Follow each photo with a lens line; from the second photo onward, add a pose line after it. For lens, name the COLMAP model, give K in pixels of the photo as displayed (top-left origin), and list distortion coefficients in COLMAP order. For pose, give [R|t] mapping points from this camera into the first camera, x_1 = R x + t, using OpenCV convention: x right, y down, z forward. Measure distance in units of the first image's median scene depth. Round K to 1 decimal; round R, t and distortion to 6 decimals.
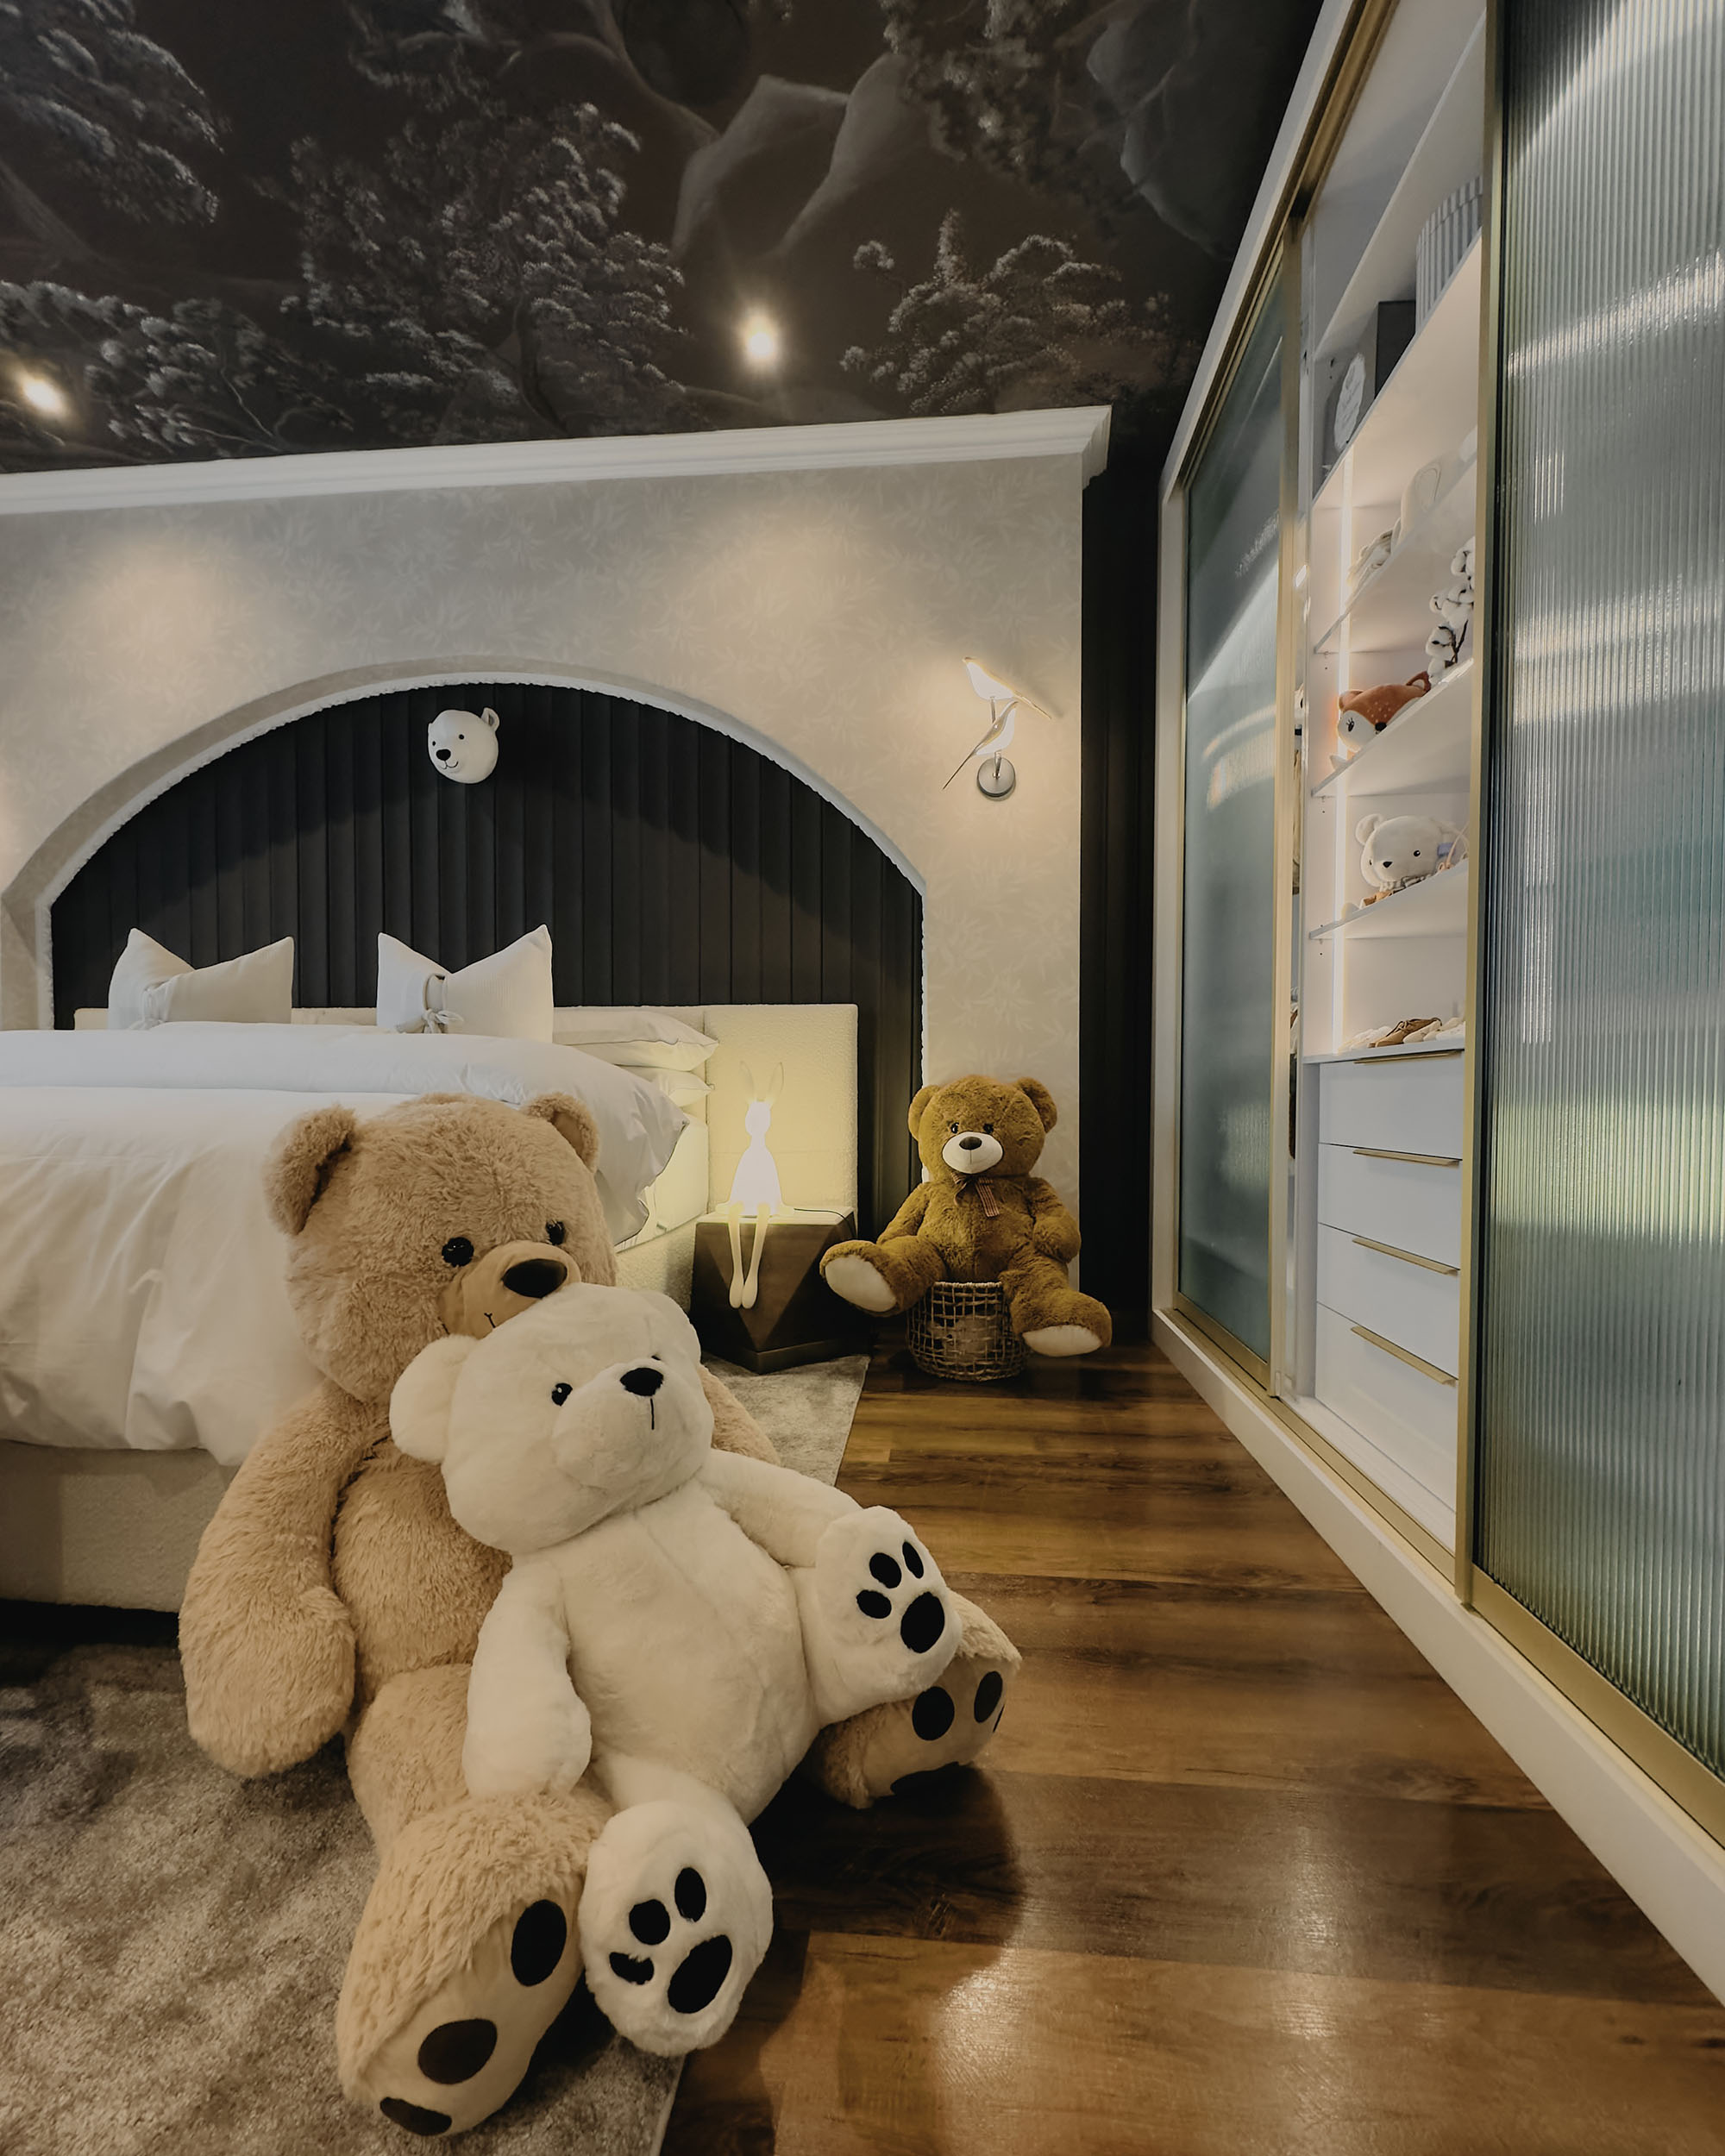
lens RADIAL K [[921.5, 0, 861.7], [0, 921.5, 1124.6], [0, 0, 1]] dist [-0.001733, -0.000507]
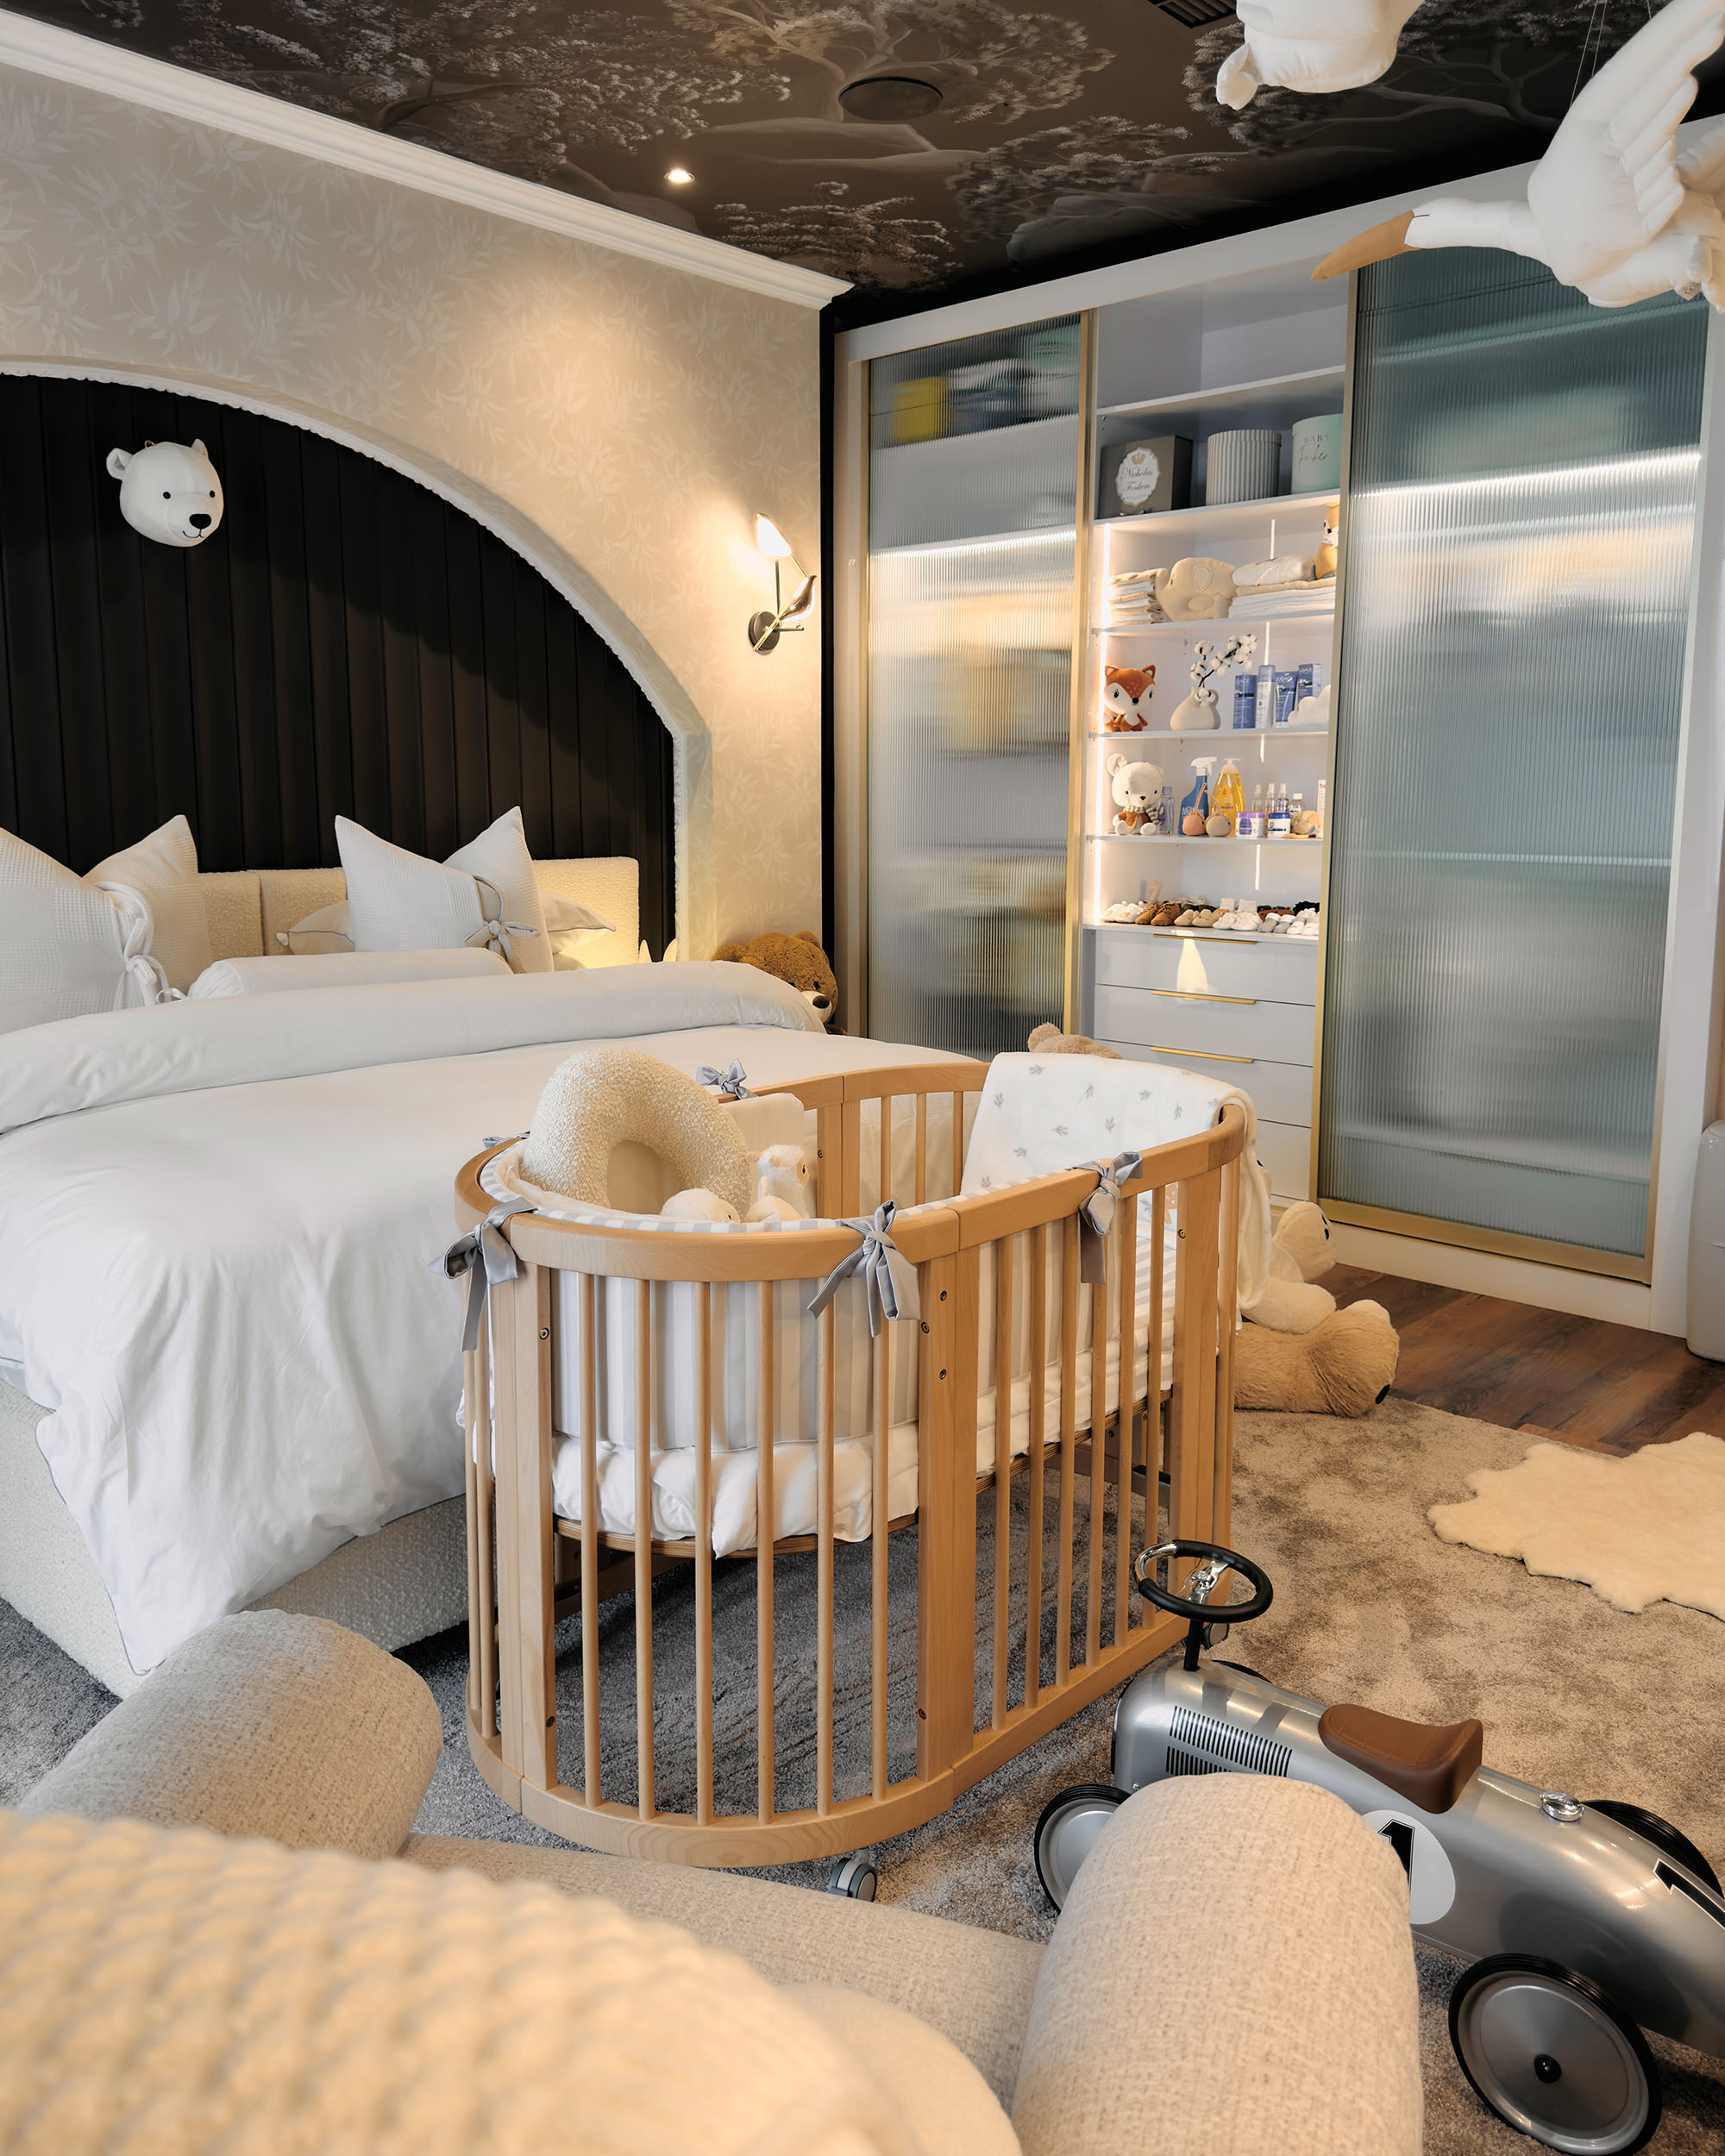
lens RADIAL K [[1685.7, 0, 863.4], [0, 1685.7, 1072.7], [0, 0, 1]] dist [-0.001503, -0.000372]
pose [[0.609943, -0.135924, 0.780701, -1.273334], [0.020055, 0.987512, 0.156262, -0.187113], [-0.792192, -0.079654, 0.605052, -0.223463]]
